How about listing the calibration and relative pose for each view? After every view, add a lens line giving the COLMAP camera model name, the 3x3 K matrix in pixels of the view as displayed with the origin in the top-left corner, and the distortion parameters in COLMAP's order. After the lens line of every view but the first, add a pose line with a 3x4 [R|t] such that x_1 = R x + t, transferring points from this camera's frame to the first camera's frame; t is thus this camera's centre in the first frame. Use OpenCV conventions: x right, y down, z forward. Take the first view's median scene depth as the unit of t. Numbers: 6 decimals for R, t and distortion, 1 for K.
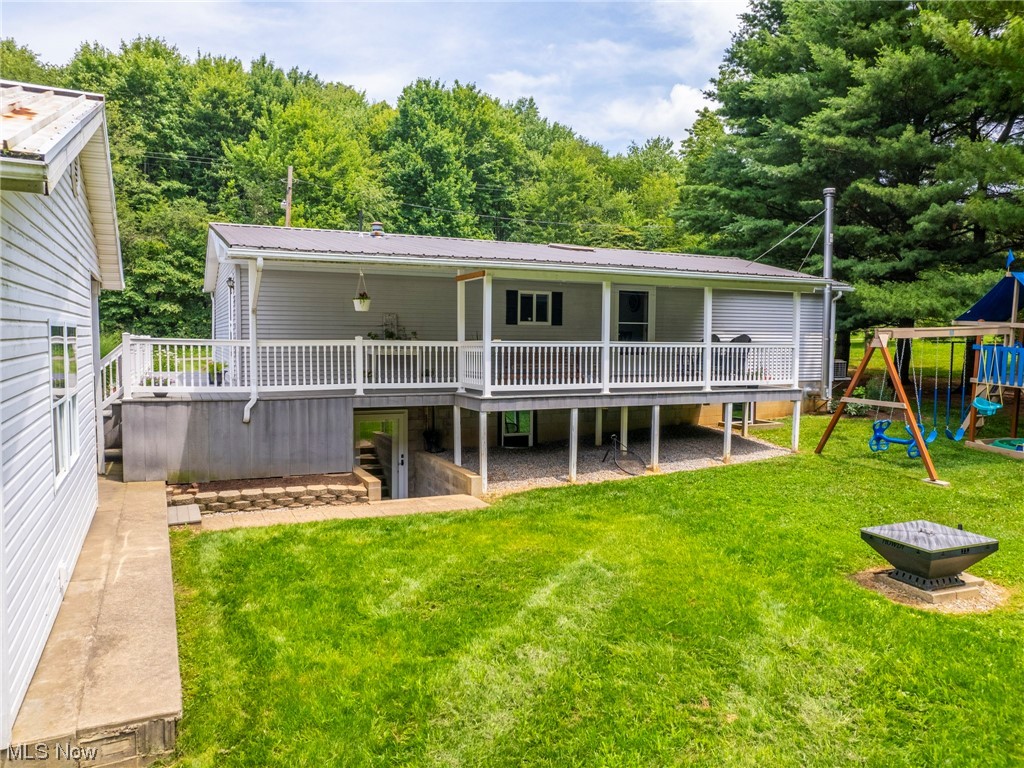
lens RADIAL K [[751.3, 0, 512.0], [0, 751.3, 384.0], [0, 0, 1]] dist [-0.053344, 0.003056]
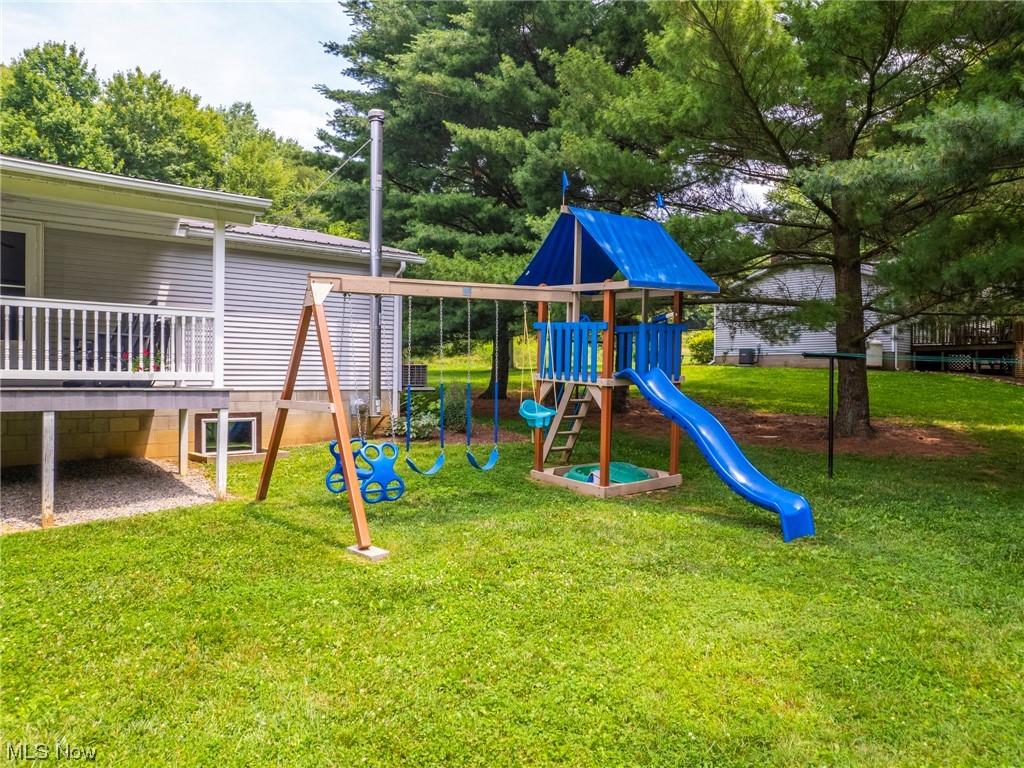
lens RADIAL K [[751.3, 0, 512.0], [0, 751.3, 384.0], [0, 0, 1]] dist [-0.053344, 0.003056]
pose [[0.967941, 0.009272, 0.251005, 0.318697], [0.008082, 0.997651, -0.068018, 0.036585], [-0.251046, 0.067866, 0.965593, 0.253122]]
